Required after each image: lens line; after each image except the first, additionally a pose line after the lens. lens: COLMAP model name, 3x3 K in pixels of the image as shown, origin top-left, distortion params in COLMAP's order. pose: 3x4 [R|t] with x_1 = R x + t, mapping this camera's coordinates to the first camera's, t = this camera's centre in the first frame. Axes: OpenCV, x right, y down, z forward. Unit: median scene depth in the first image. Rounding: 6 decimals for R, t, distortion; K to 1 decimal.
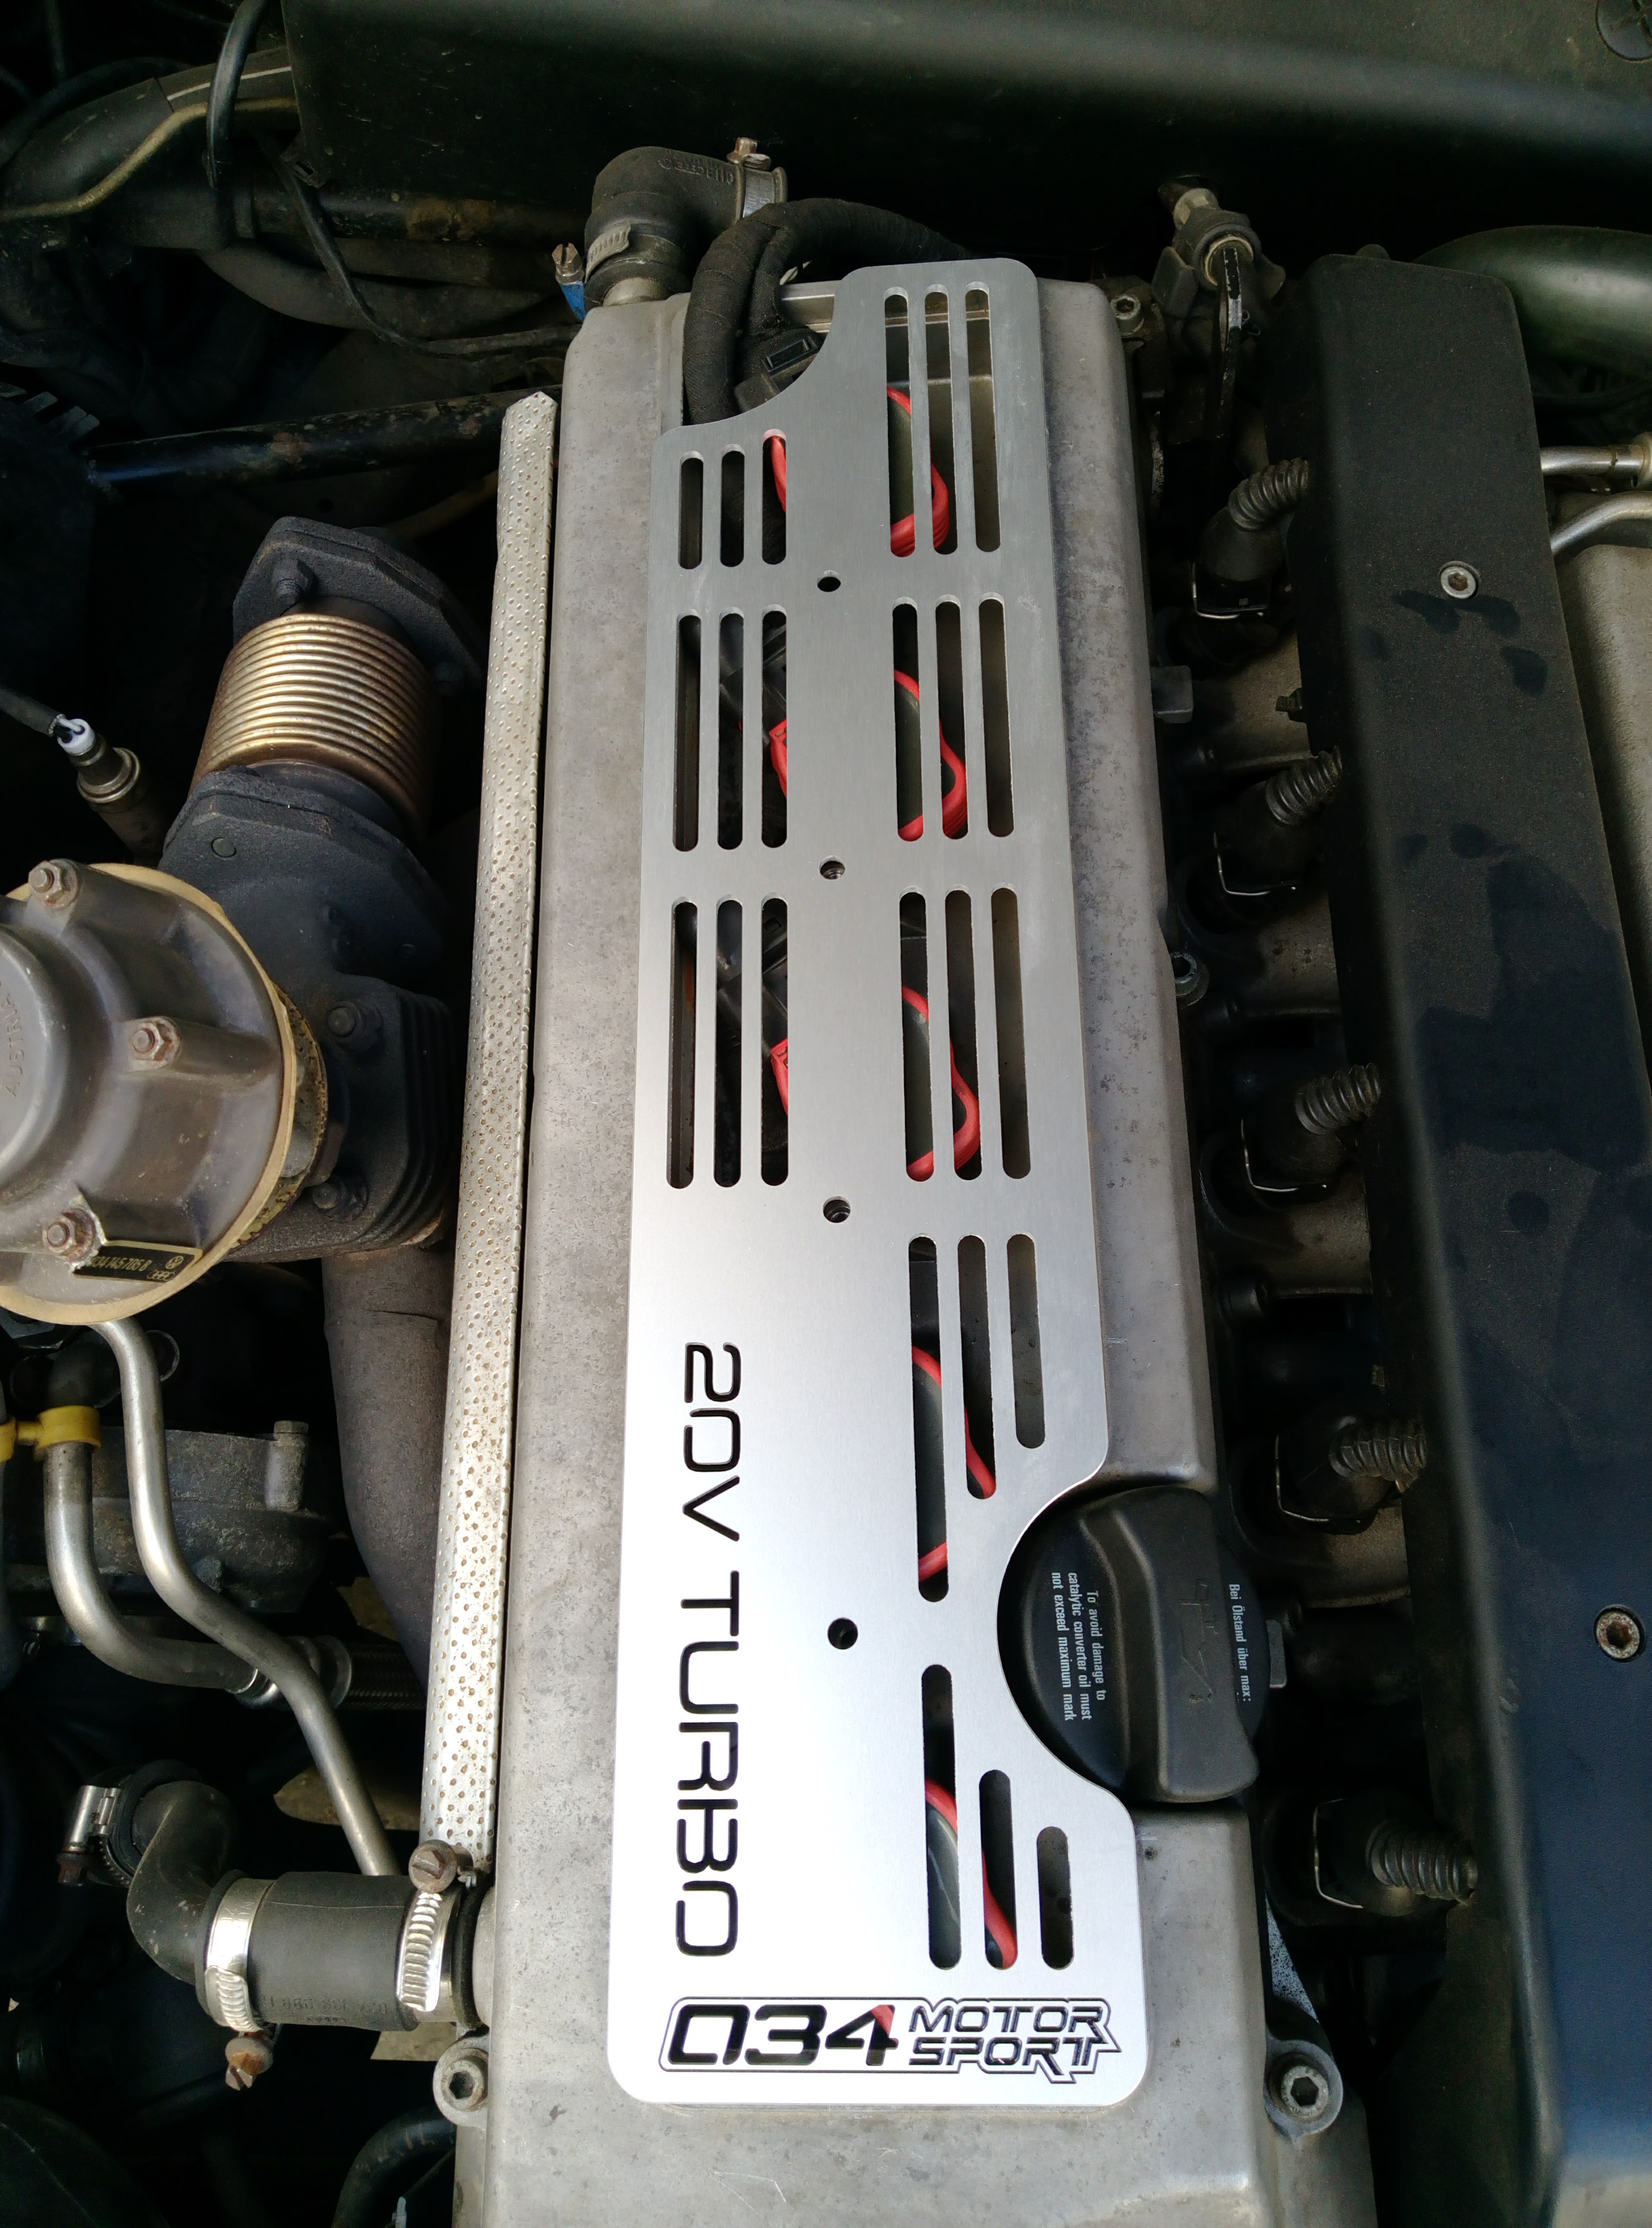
lens RADIAL K [[1840.9, 0, 815.9], [0, 1840.9, 1105.7], [0, 0, 1]] dist [0.099244, -0.226327]
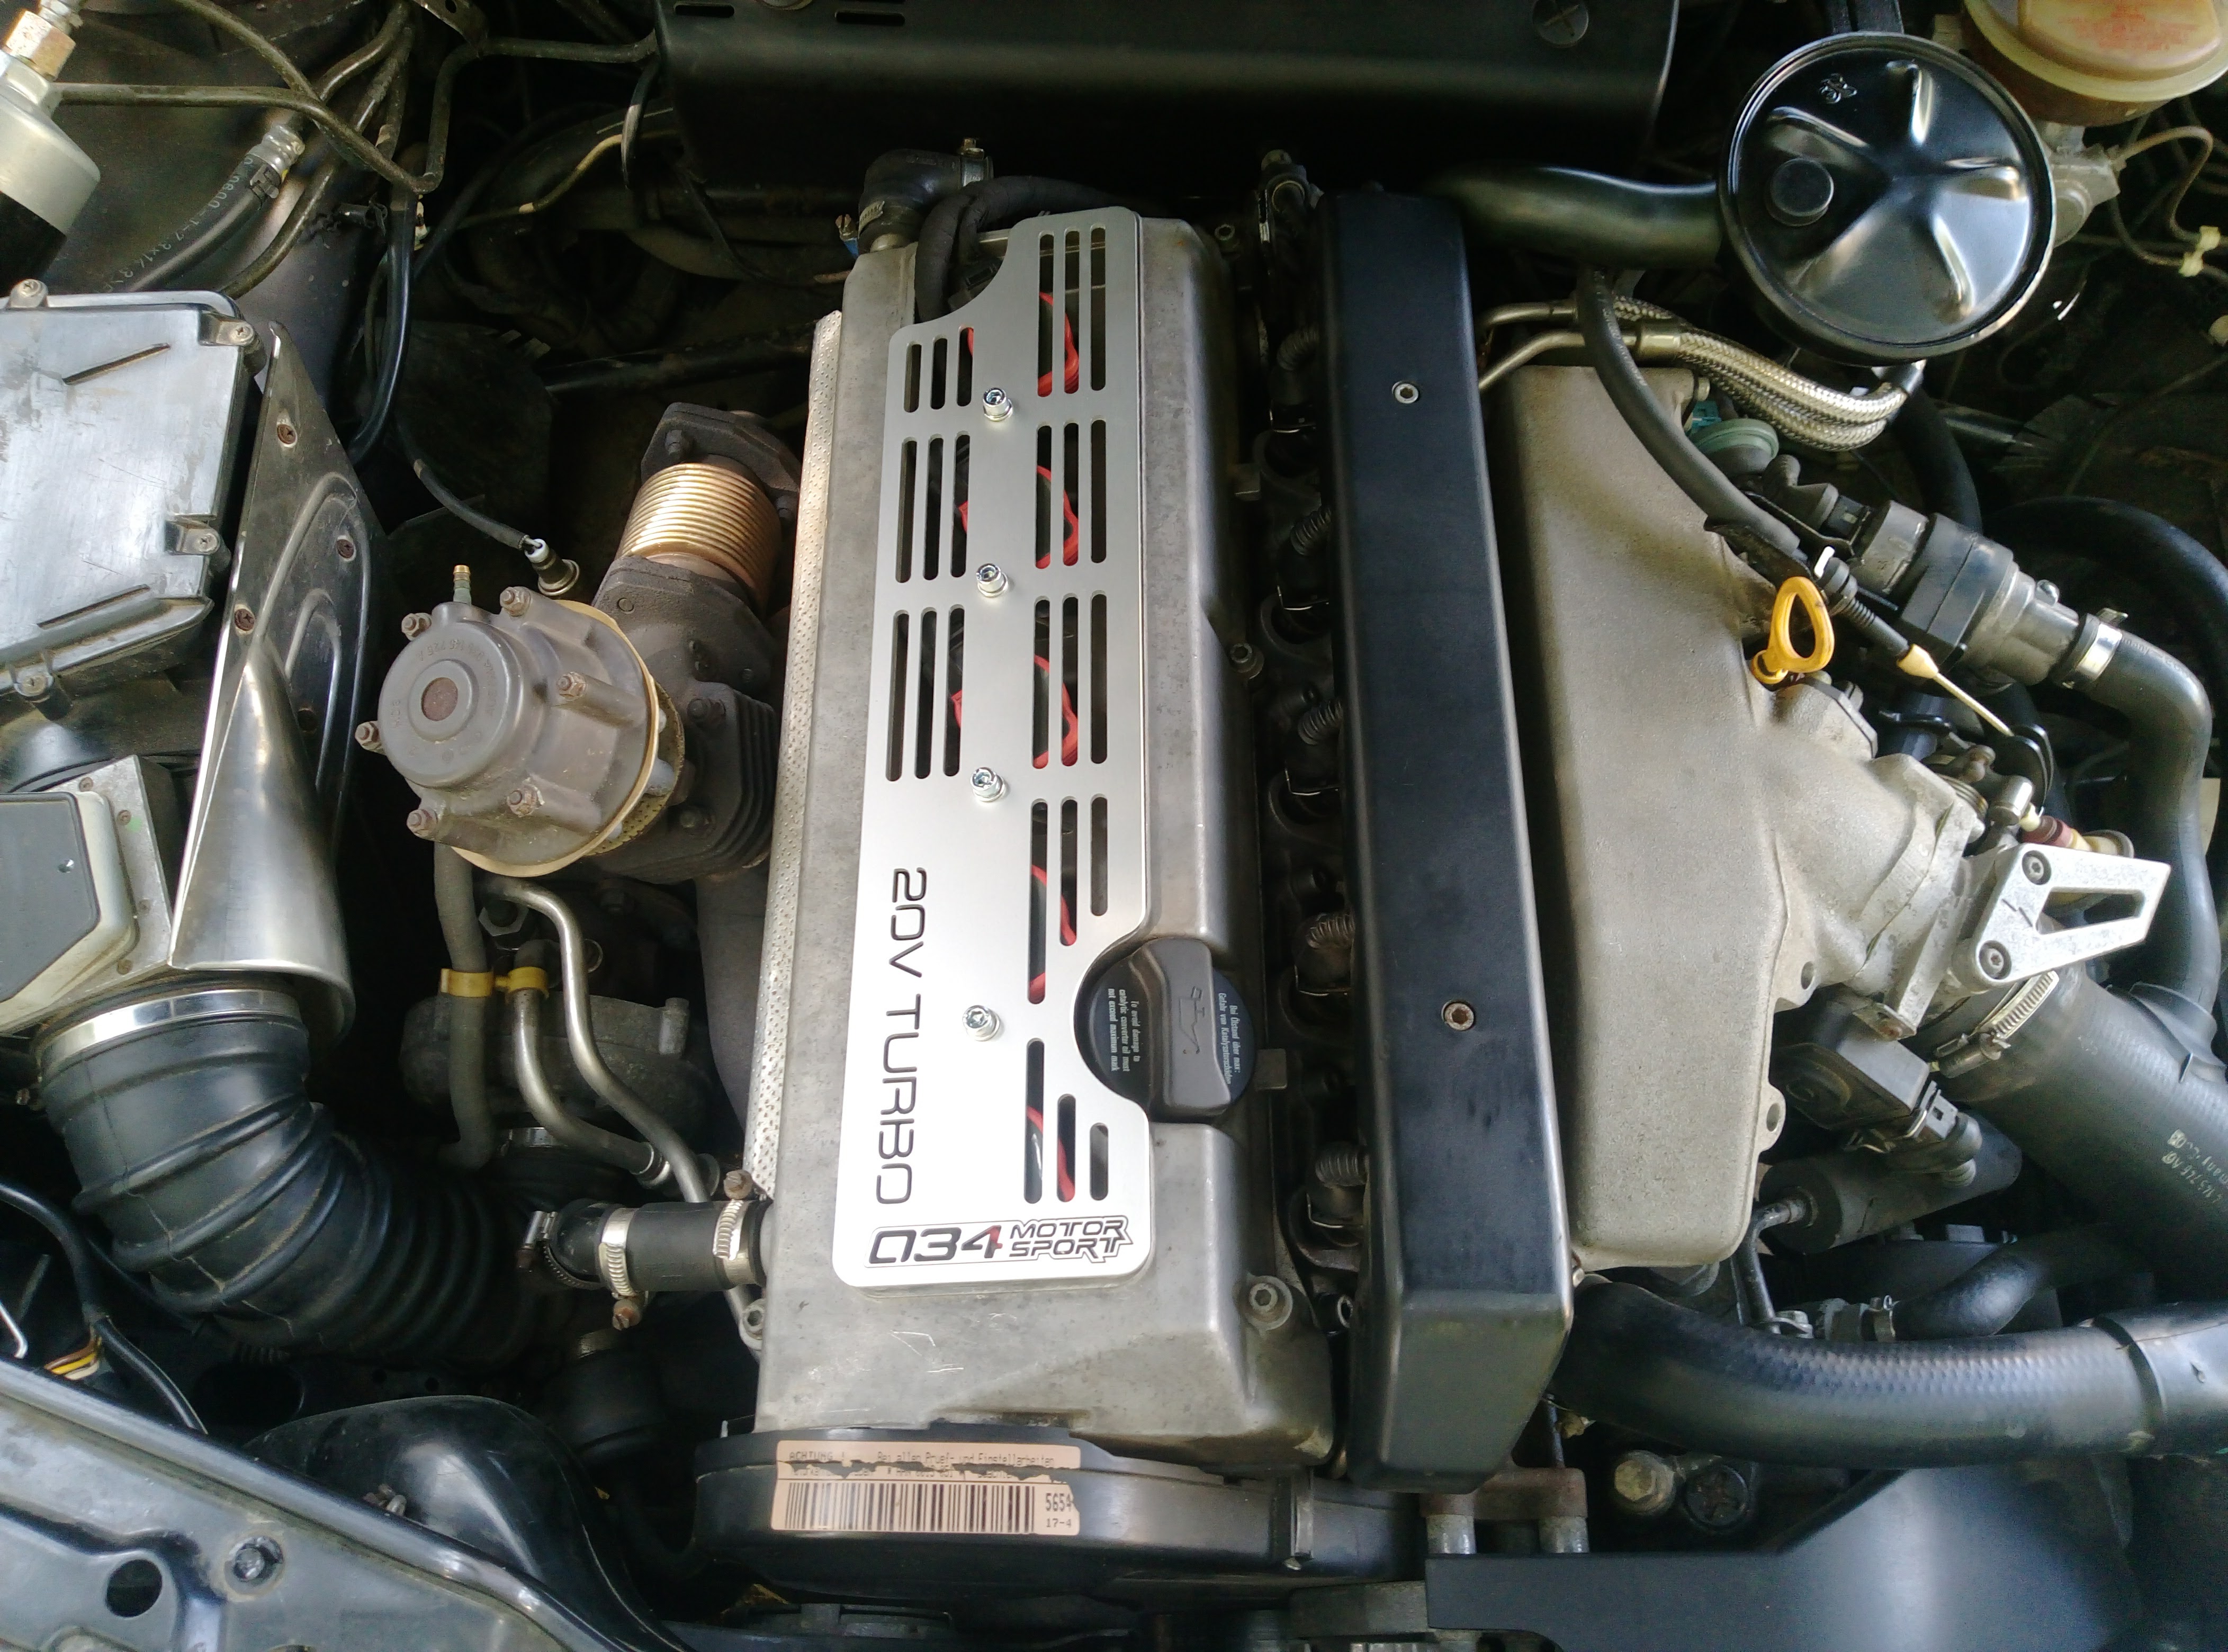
lens RADIAL K [[1821.3, 0, 1120.1], [0, 1821.3, 831.0], [0, 0, 1]] dist [0.094360, -0.195701]
pose [[0.995792, -0.035543, -0.084466, 0.240810], [0.027339, 0.994970, -0.096372, 0.232864], [0.087467, 0.093657, 0.991755, -0.521487]]
